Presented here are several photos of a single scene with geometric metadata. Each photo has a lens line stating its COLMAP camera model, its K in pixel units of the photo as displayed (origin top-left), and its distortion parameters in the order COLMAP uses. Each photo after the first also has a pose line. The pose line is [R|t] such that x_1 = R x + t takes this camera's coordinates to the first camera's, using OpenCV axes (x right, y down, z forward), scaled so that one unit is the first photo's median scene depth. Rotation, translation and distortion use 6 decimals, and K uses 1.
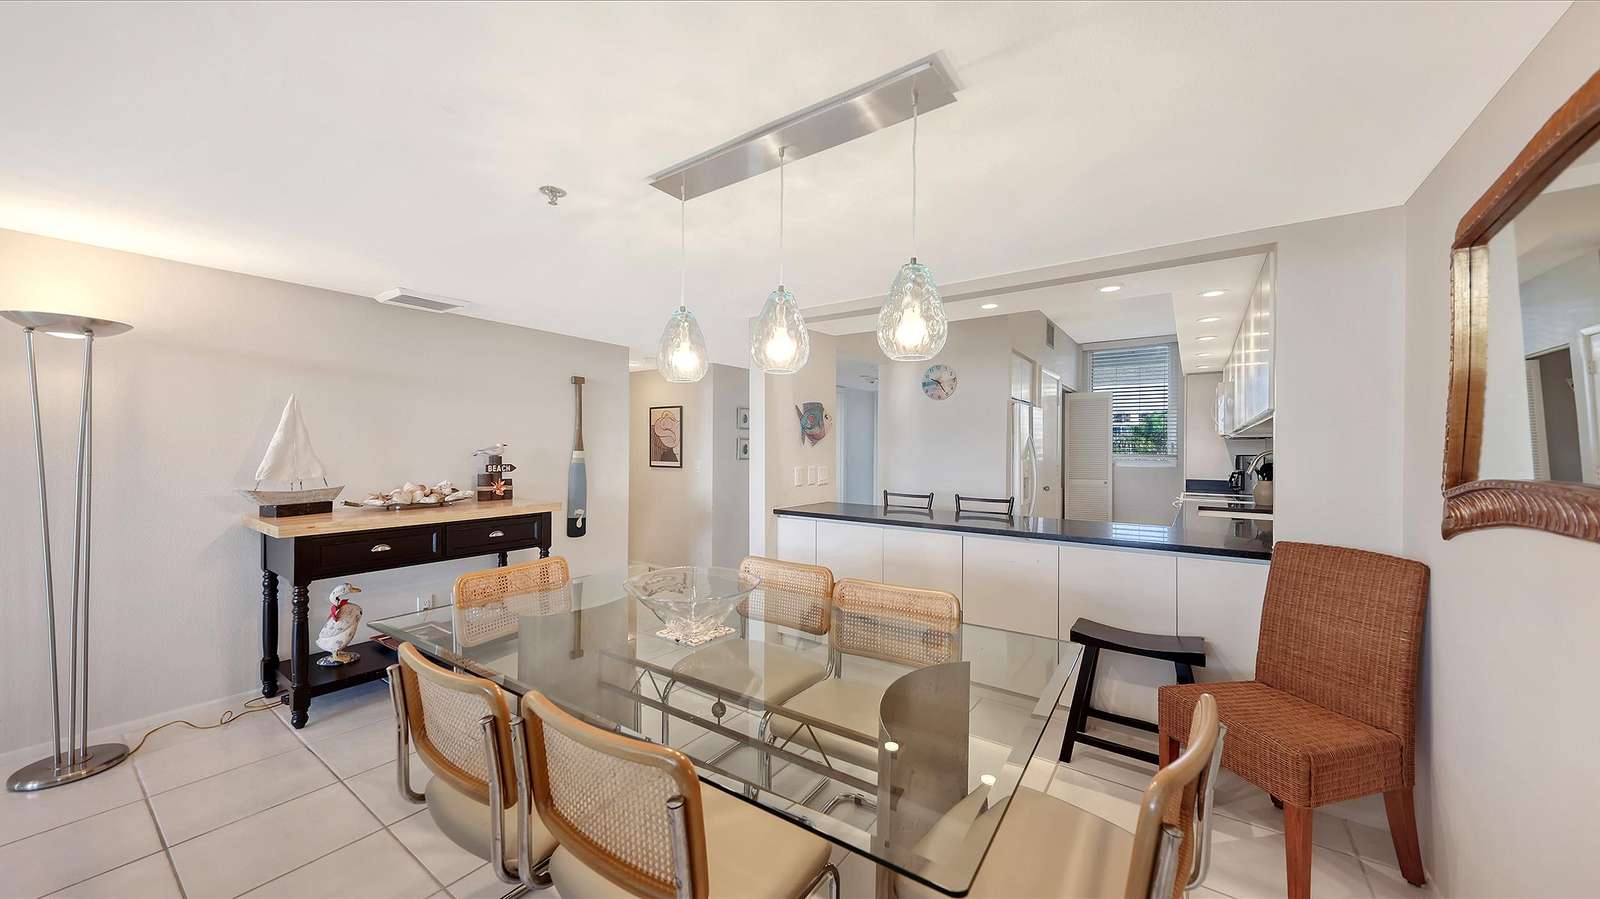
lens RADIAL K [[545.8, 0, 800.0], [0, 545.8, 449.5], [0, 0, 1]] dist [0.004066, 0.000028]
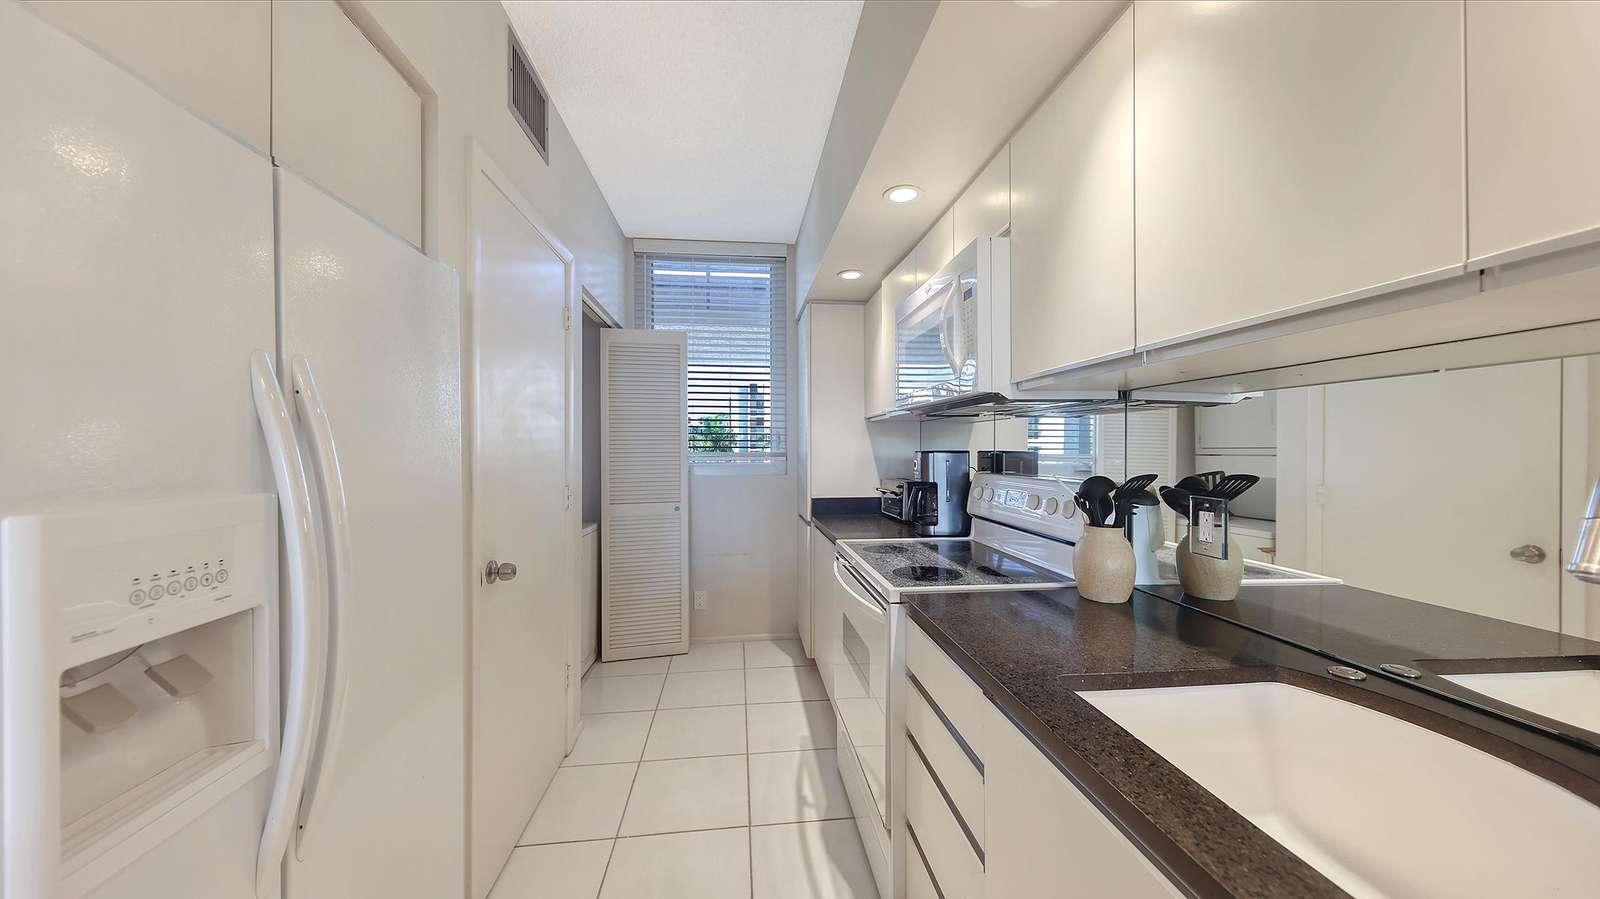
lens RADIAL K [[545.8, 0, 800.0], [0, 545.8, 449.5], [0, 0, 1]] dist [0.004066, 0.000028]
pose [[0.744689, -0.008582, 0.667357, 0.540867], [0.006570, 0.999963, 0.005528, 0.006979], [-0.667380, 0.000268, 0.744718, 0.963215]]
